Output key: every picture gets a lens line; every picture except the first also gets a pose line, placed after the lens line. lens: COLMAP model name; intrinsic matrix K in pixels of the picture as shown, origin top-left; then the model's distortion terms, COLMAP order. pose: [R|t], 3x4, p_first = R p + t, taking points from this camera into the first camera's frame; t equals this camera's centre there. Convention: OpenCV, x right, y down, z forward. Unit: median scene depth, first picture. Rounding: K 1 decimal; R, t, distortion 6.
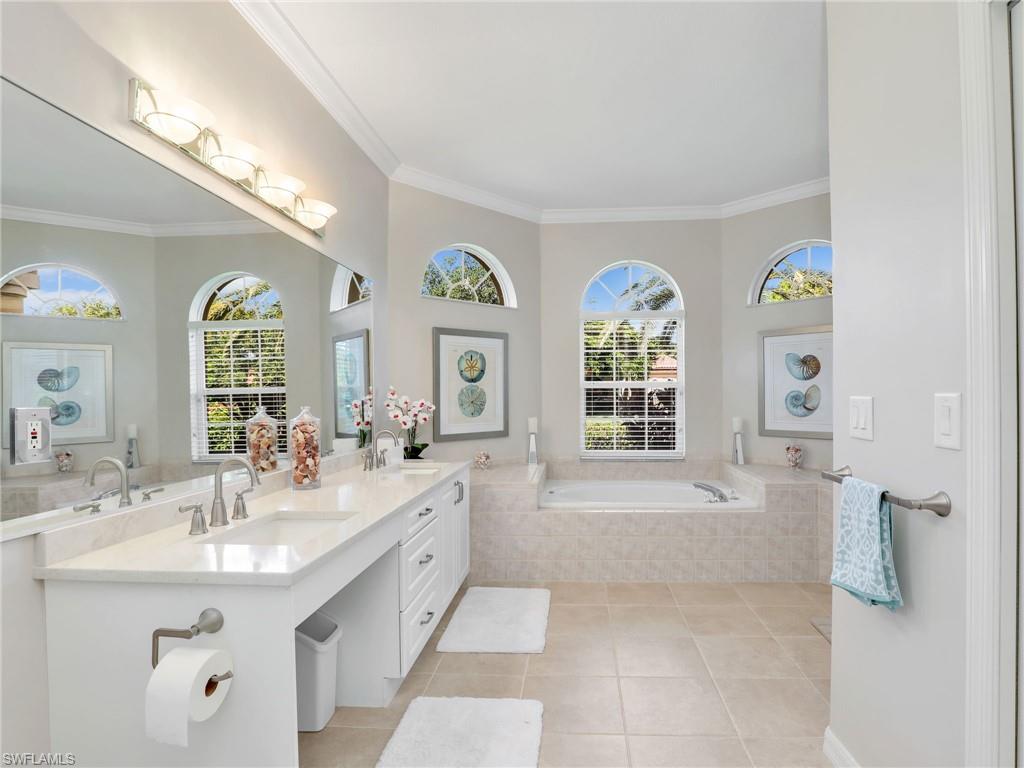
lens RADIAL K [[522.3, 0, 515.0], [0, 522.3, 389.6], [0, 0, 1]] dist [-0.015921, 0.000461]
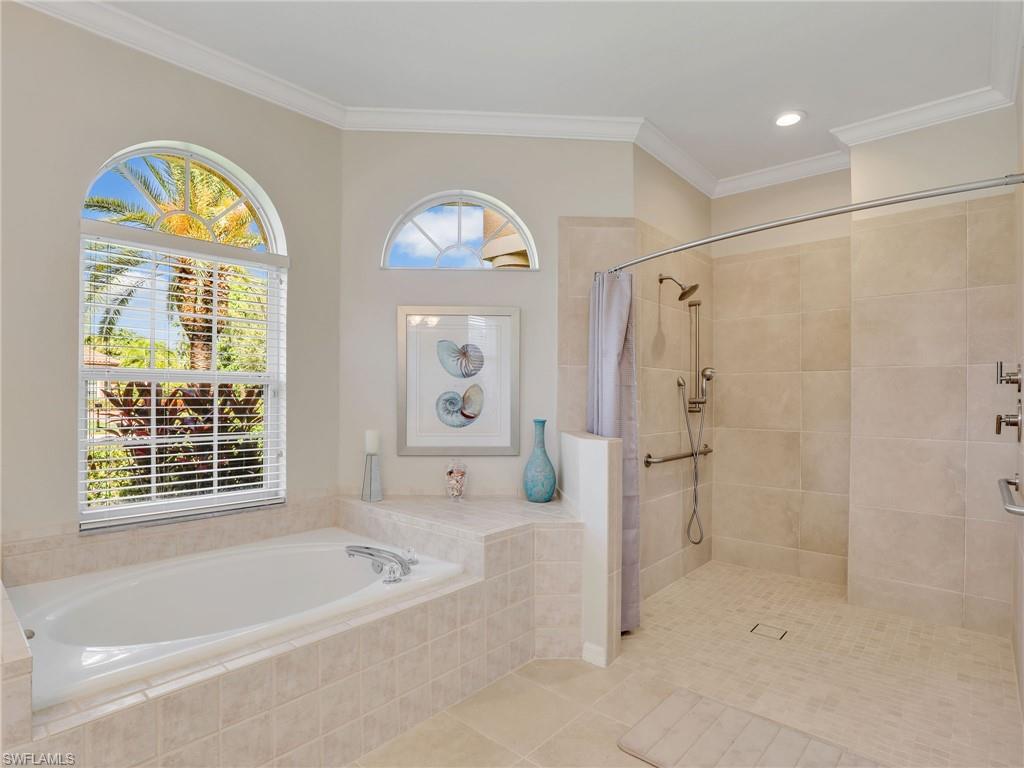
lens RADIAL K [[574.6, 0, 511.9], [0, 574.6, 398.5], [0, 0, 1]] dist [-0.018445, 0.000673]
pose [[0.620076, 0.002280, 0.784539, -0.042531], [-0.011255, 0.999919, 0.005989, 0.005552], [-0.784461, -0.012543, 0.620051, 0.427442]]
